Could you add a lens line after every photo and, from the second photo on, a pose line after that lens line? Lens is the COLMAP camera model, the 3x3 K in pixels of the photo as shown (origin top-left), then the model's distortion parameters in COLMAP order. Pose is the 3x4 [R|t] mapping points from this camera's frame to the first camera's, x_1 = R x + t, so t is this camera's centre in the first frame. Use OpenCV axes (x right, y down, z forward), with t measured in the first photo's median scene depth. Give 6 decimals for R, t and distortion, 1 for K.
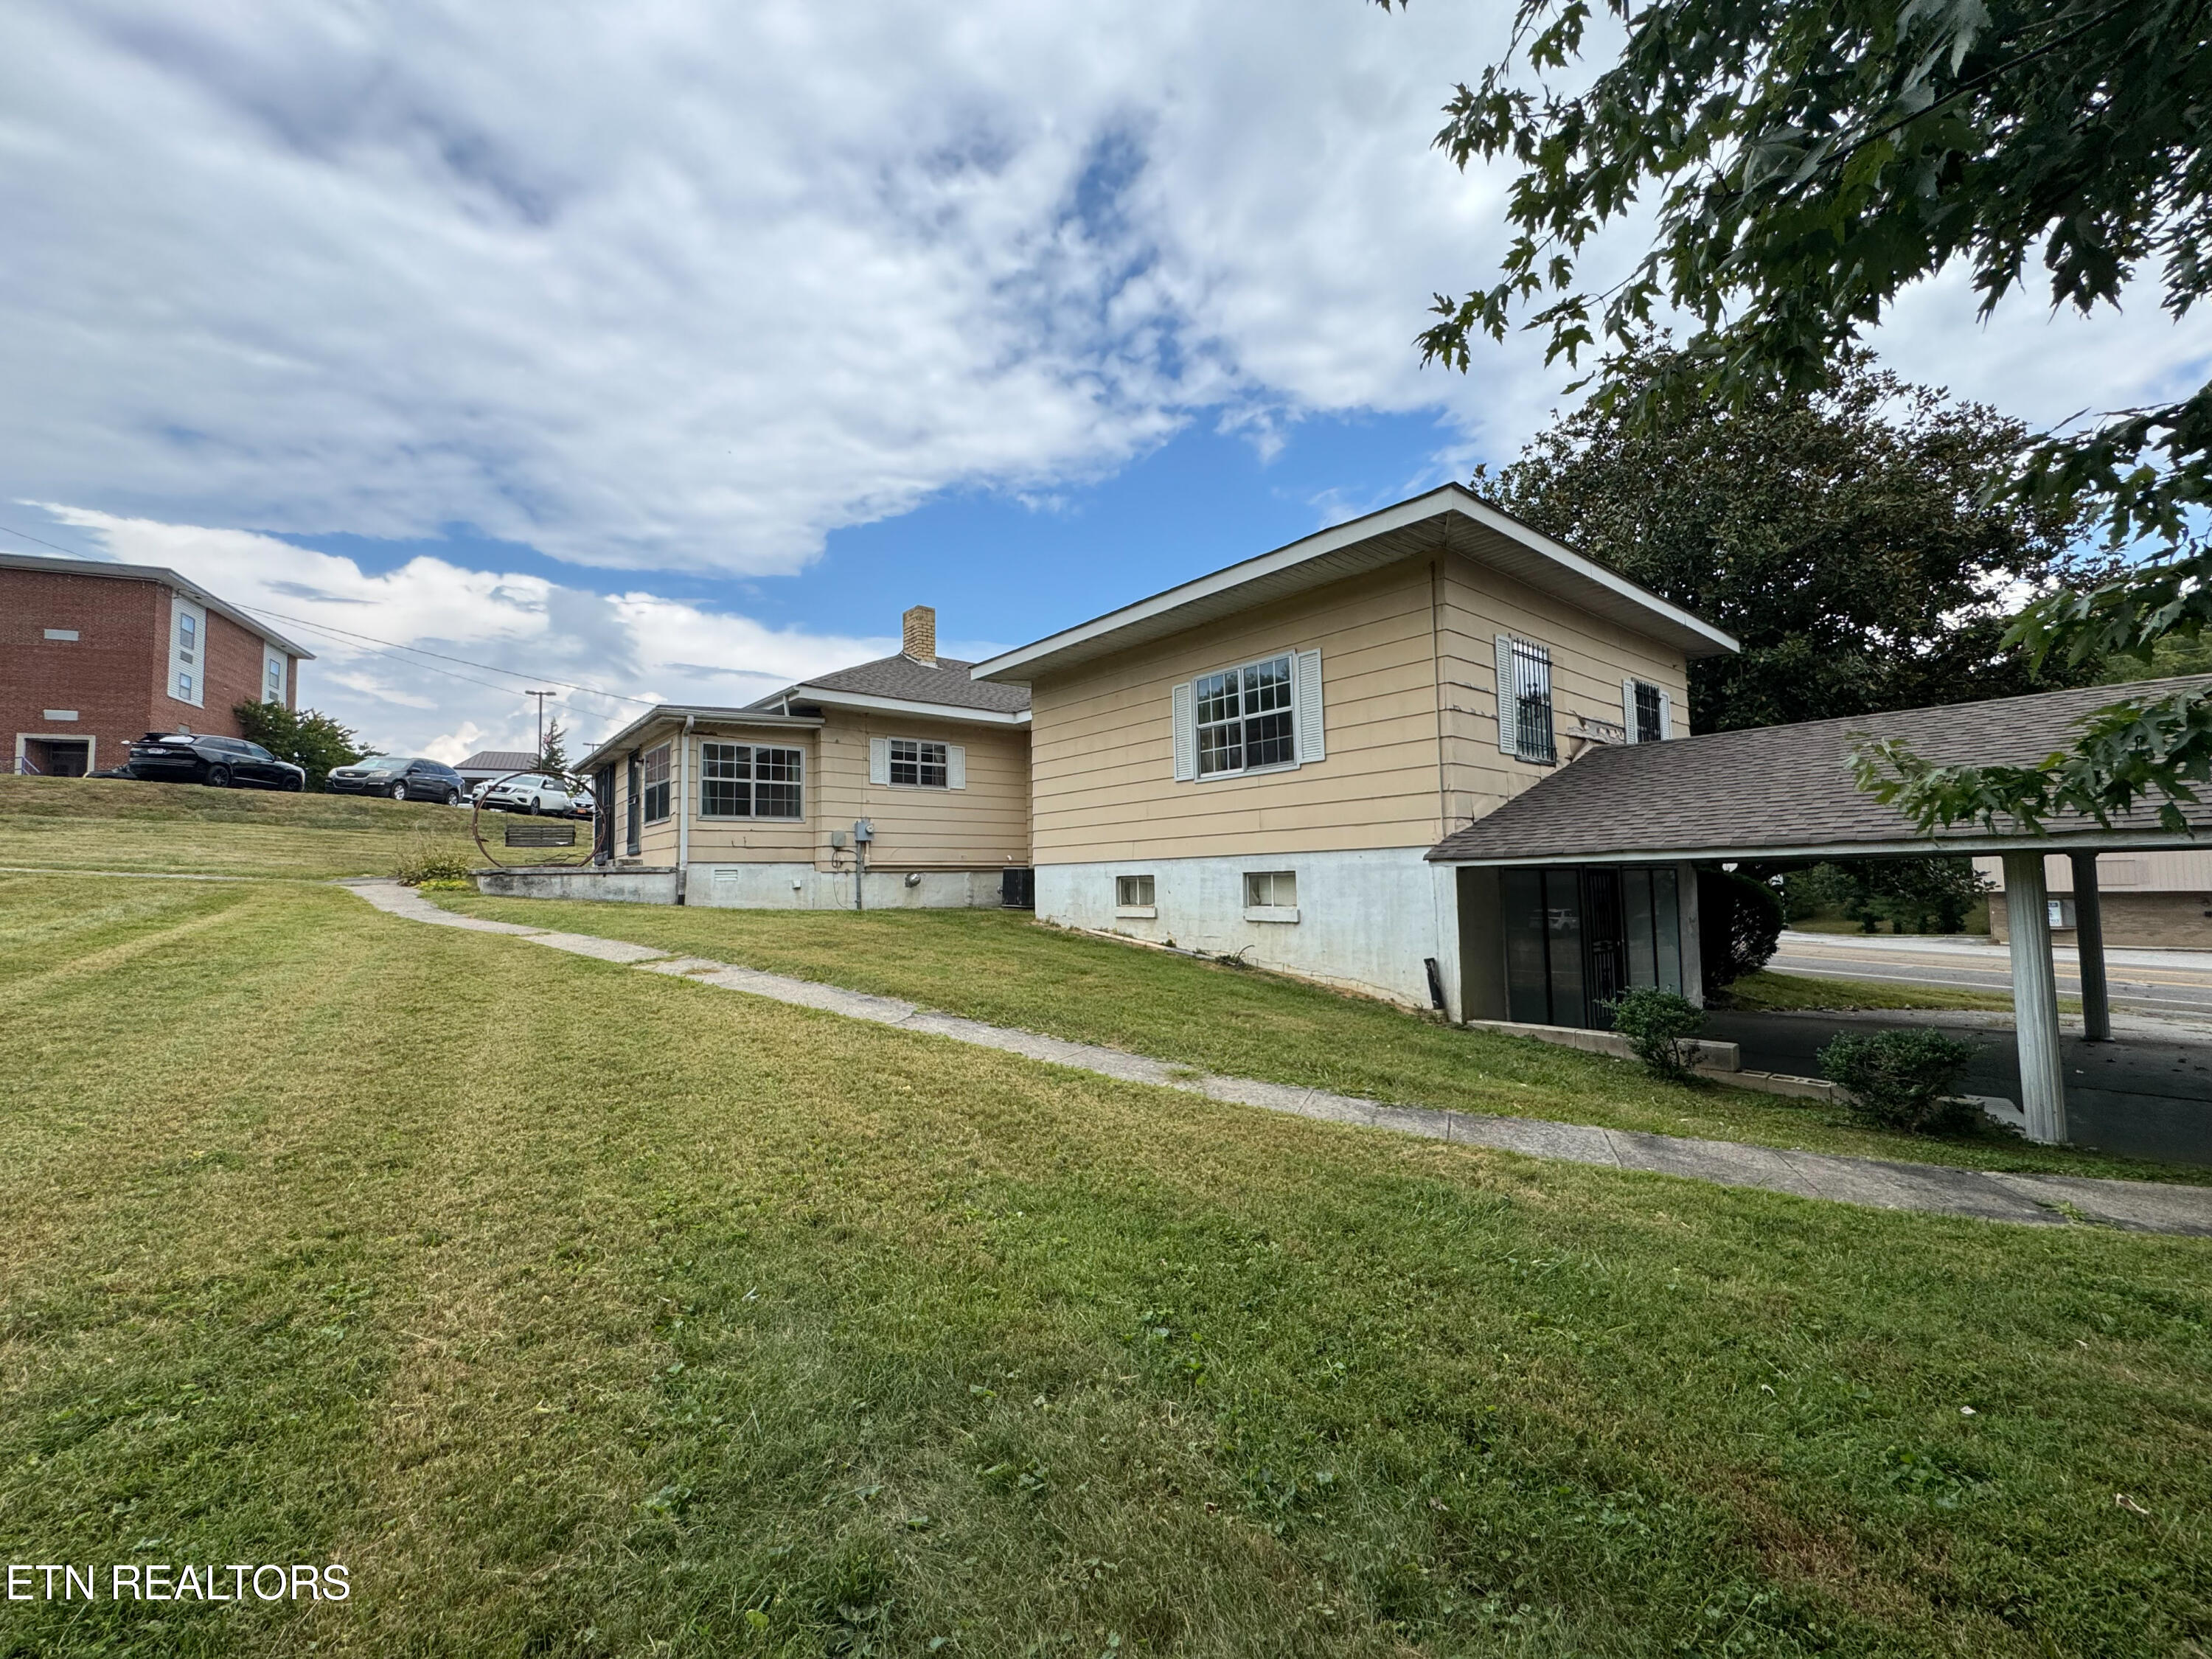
lens RADIAL K [[883.2, 0, 1101.6], [0, 883.2, 816.1], [0, 0, 1]] dist [-0.000574, -0.000121]
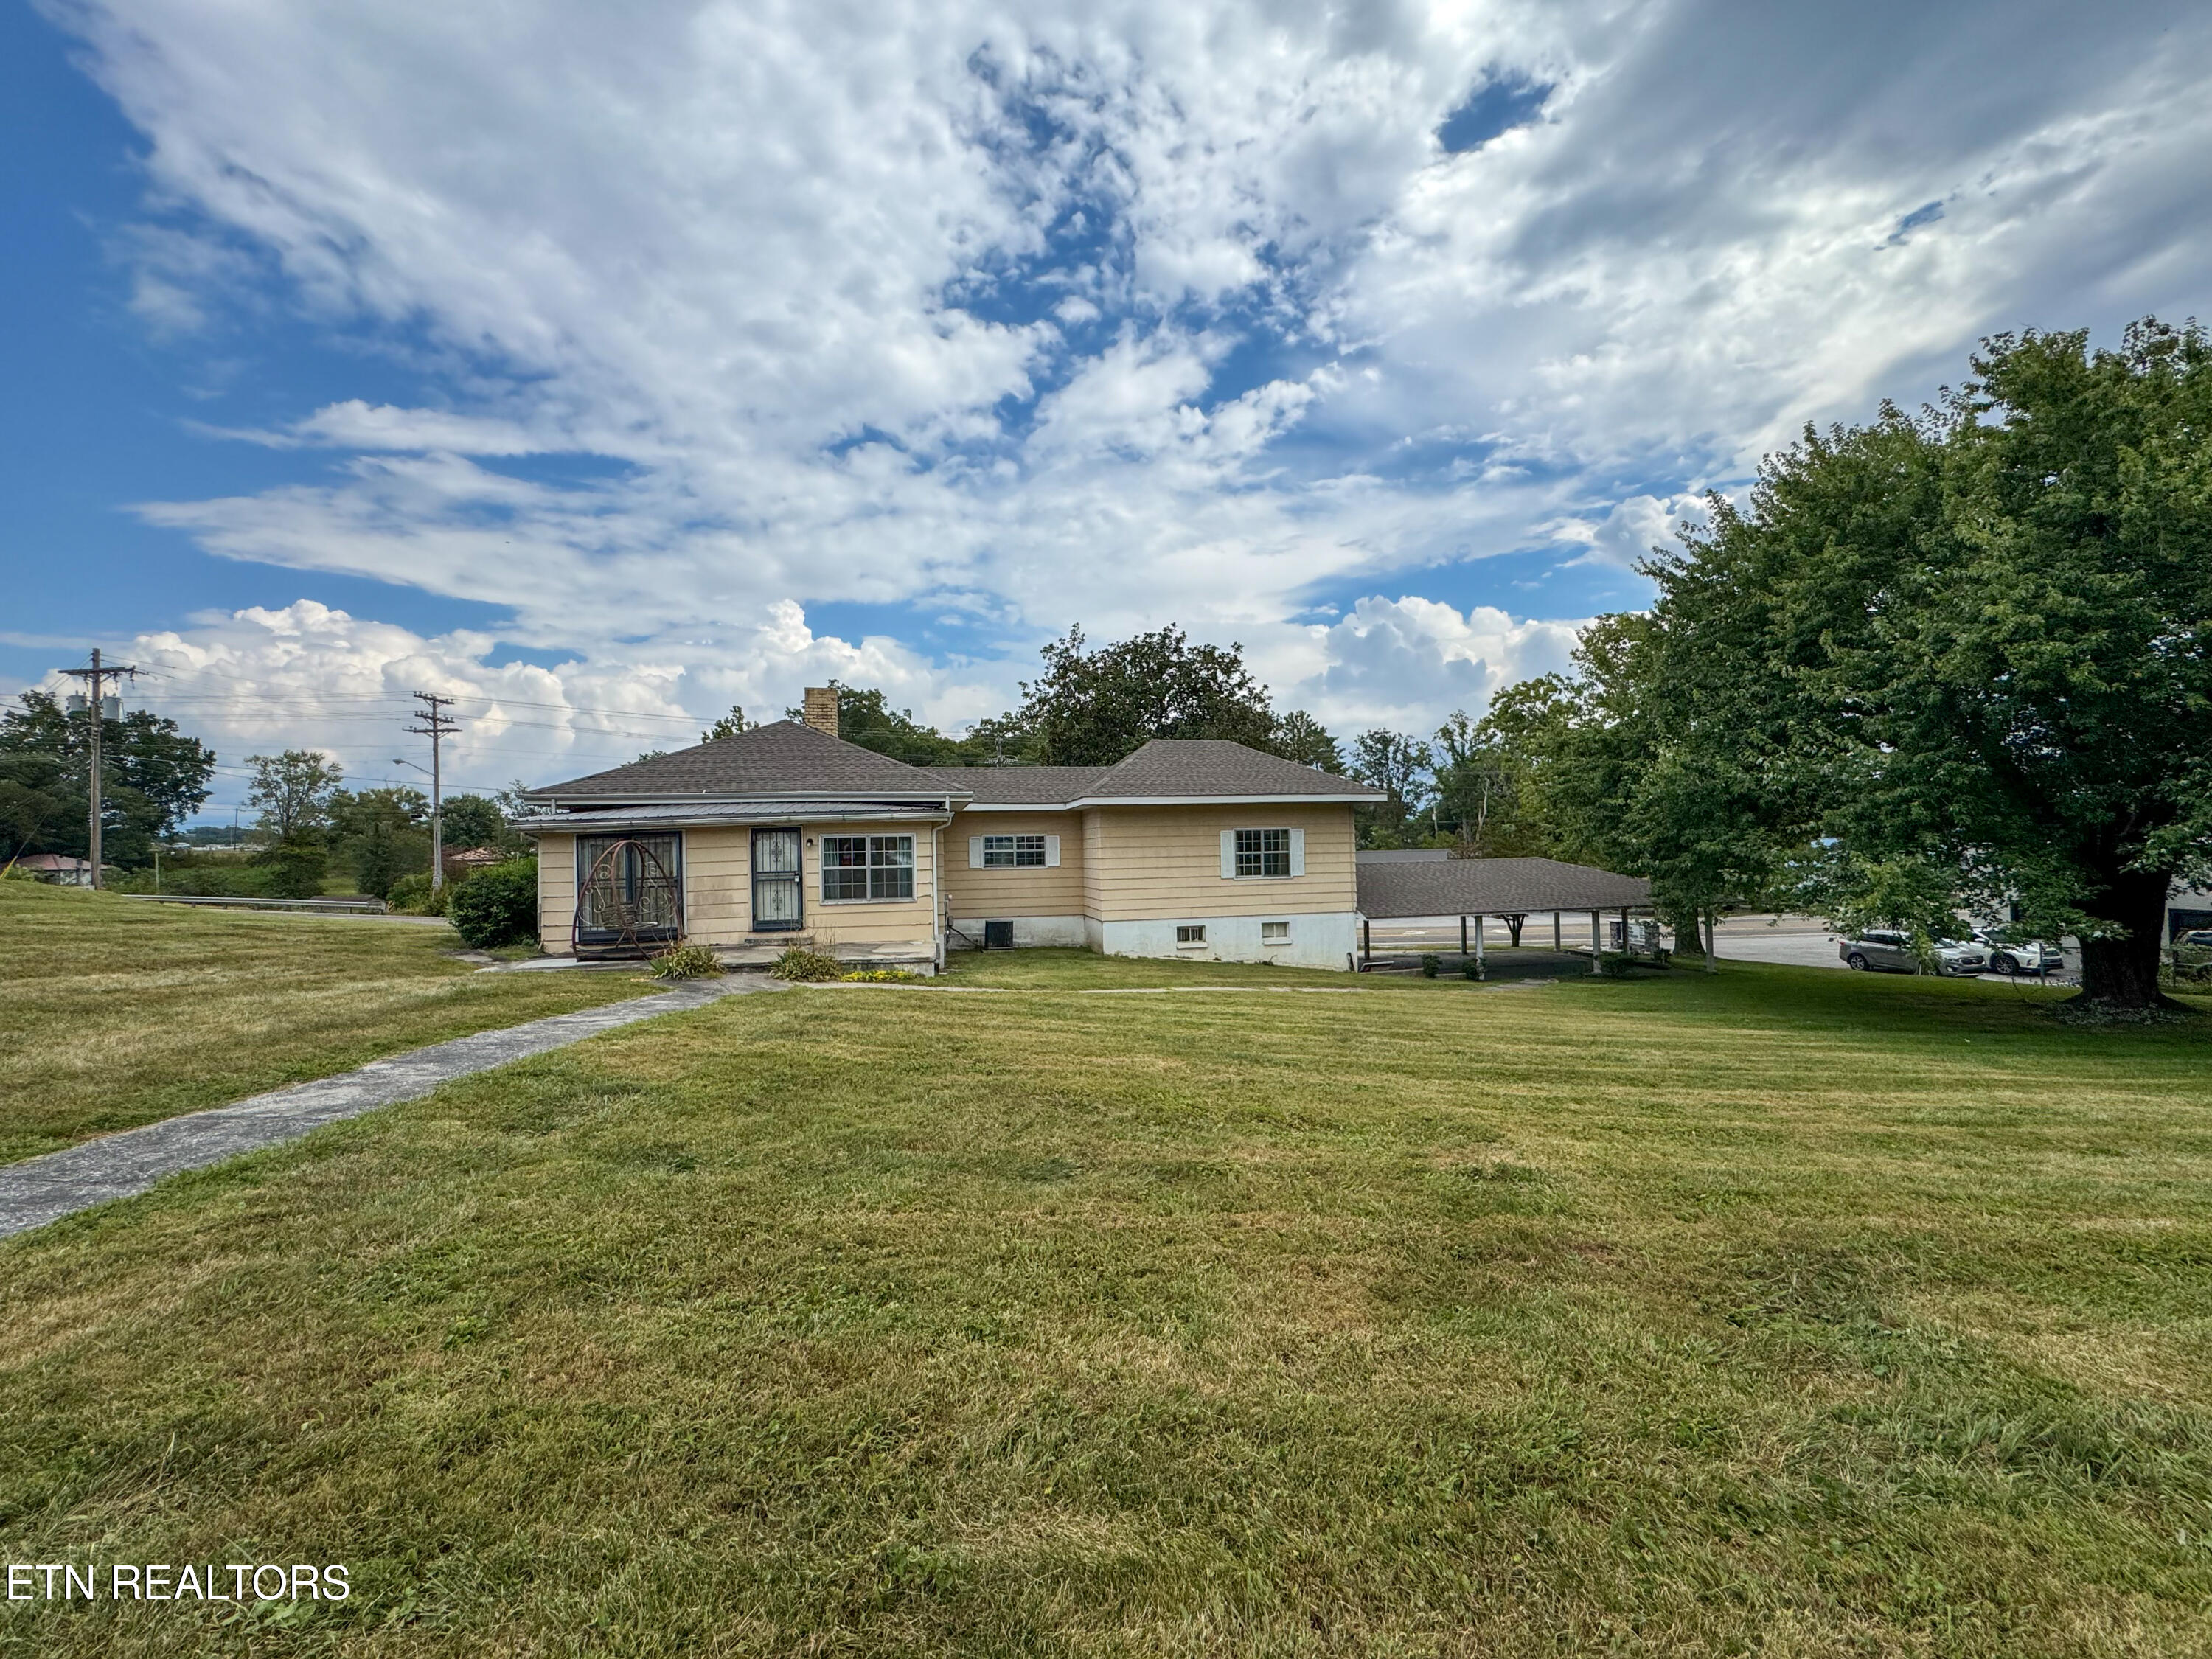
lens RADIAL K [[887.4, 0, 1104.6], [0, 887.4, 883.6], [0, 0, 1]] dist [0.013925, -0.000420]
pose [[0.477797, -0.023457, 0.878157, -1.740972], [-0.052158, 0.997122, 0.055013, -0.120358], [-0.876920, -0.072088, 0.475199, 0.269019]]
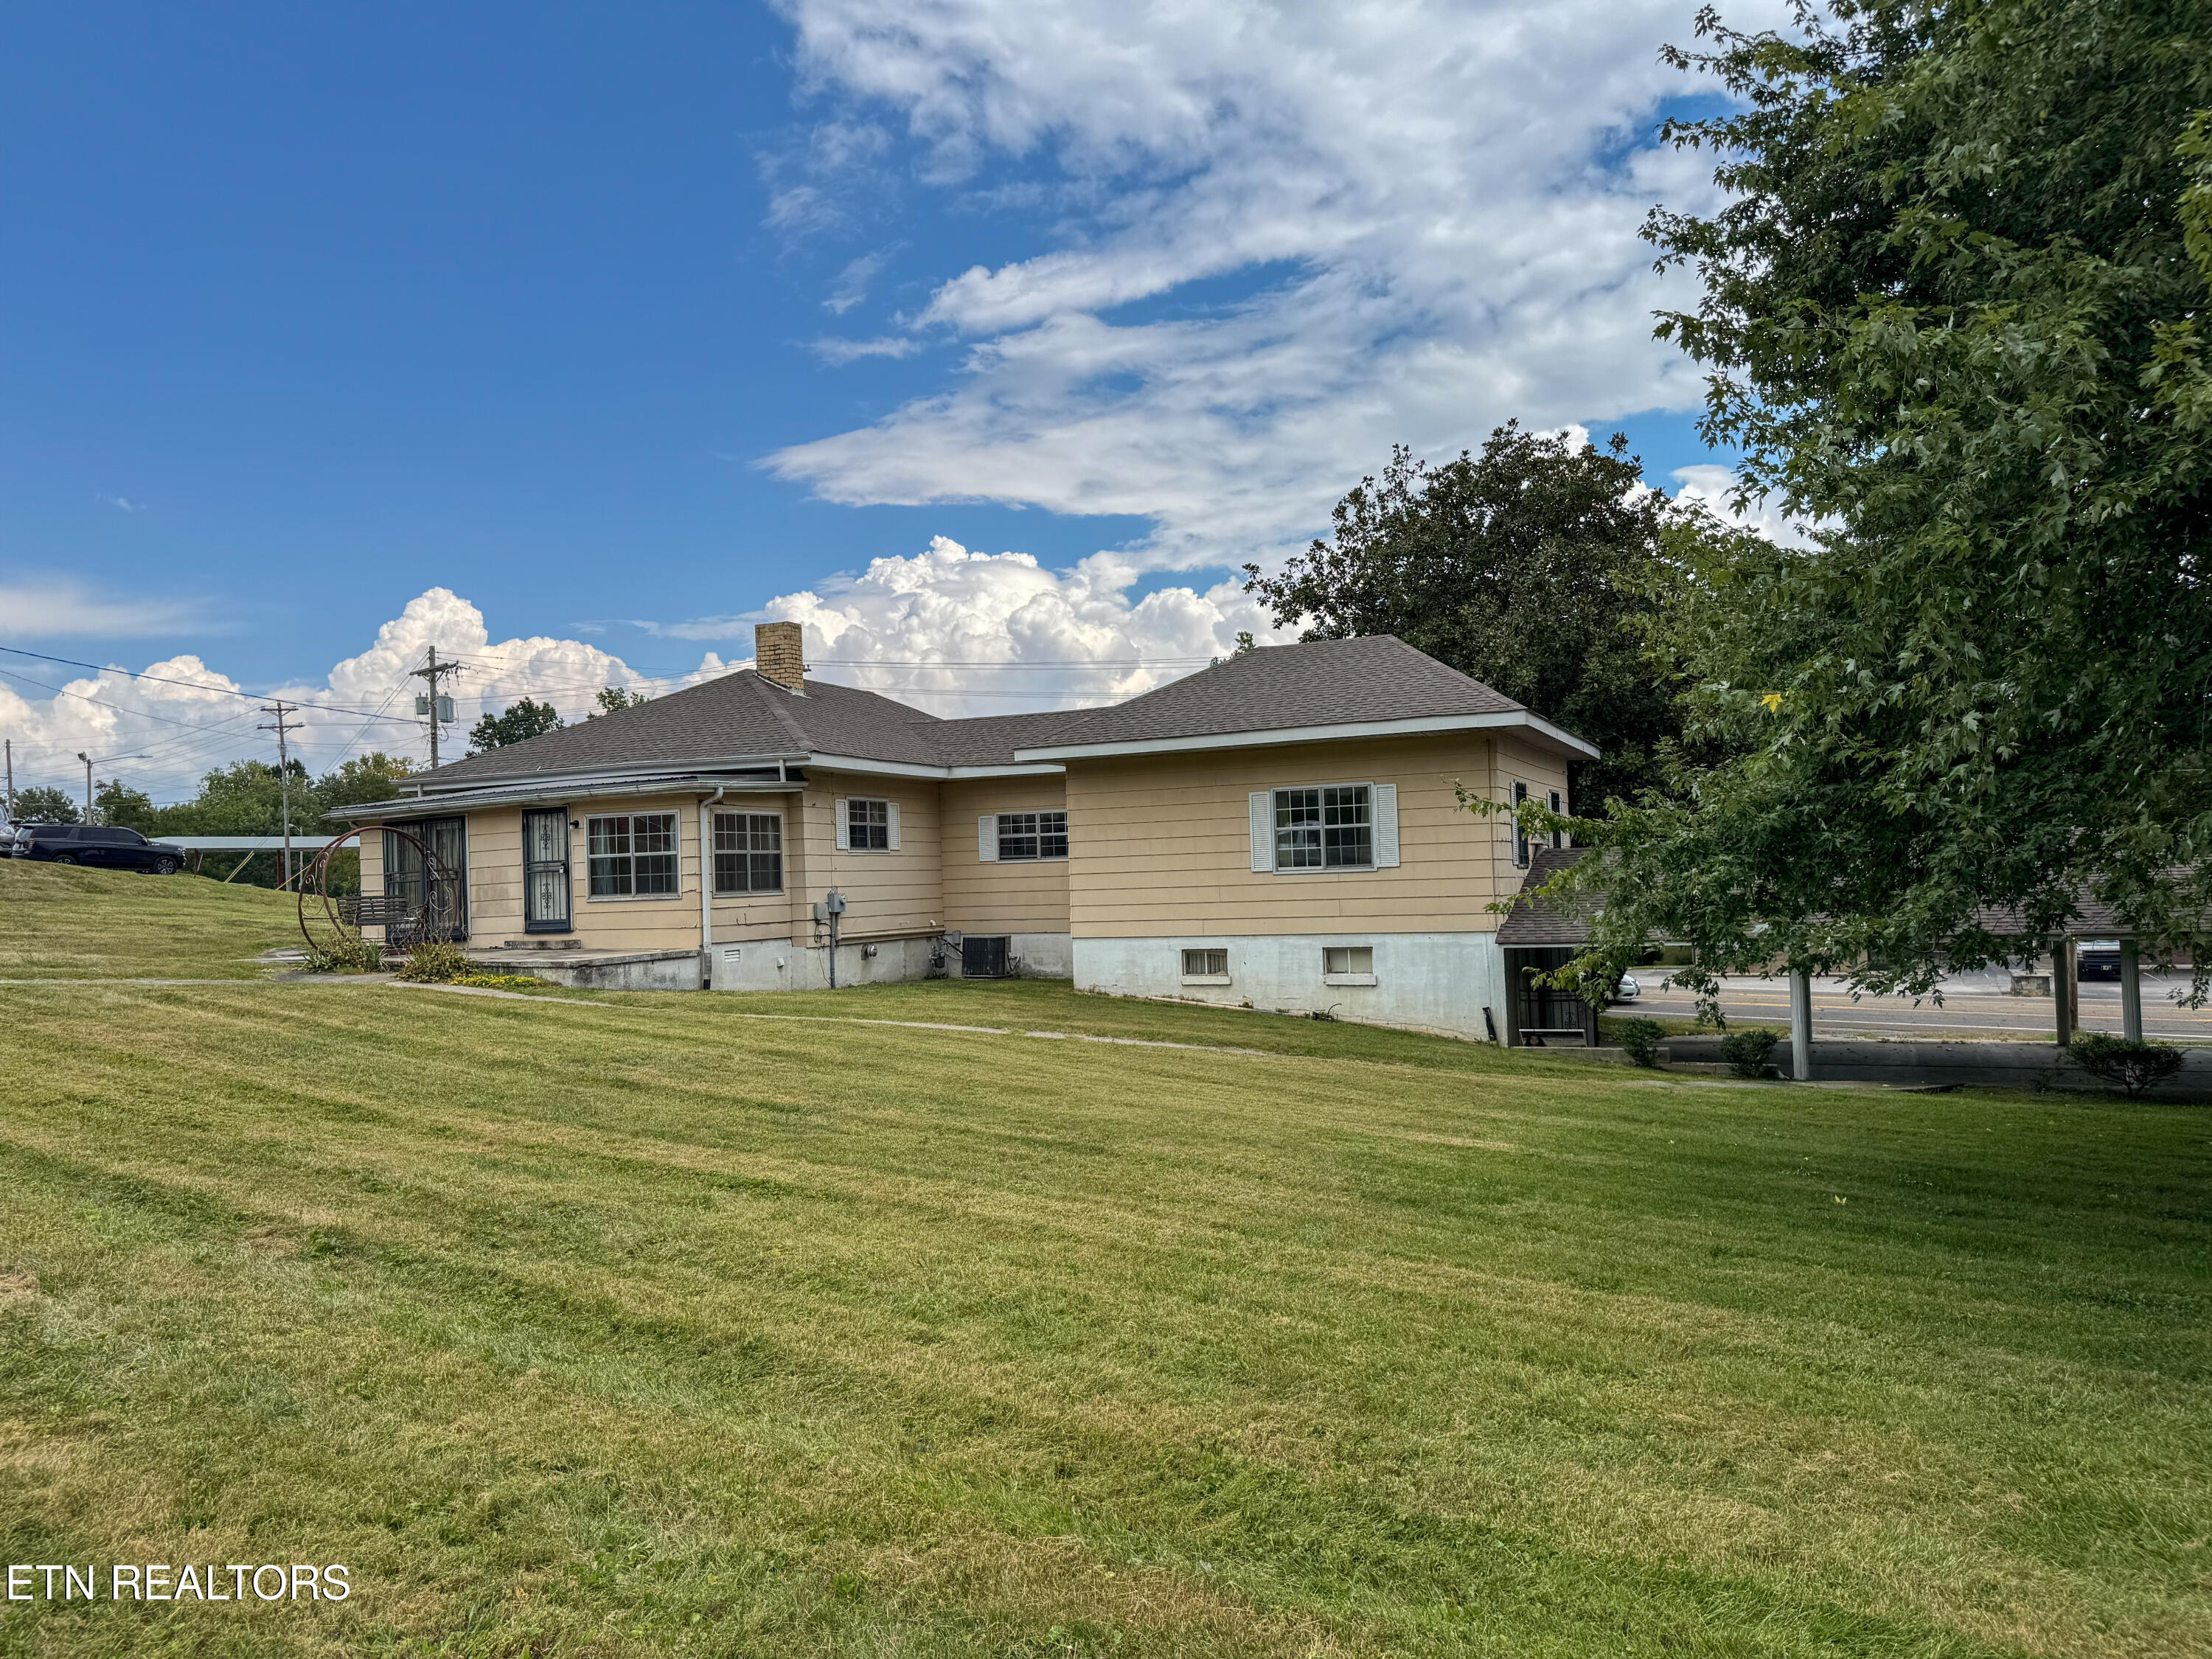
lens RADIAL K [[1548.0, 0, 1115.0], [0, 1548.0, 831.8], [0, 0, 1]] dist [0.135154, -0.227208]
pose [[0.897262, 0.005290, 0.441467, -0.985170], [-0.018647, 0.999490, 0.025922, -0.140338], [-0.441104, -0.031491, 0.896903, -0.787339]]
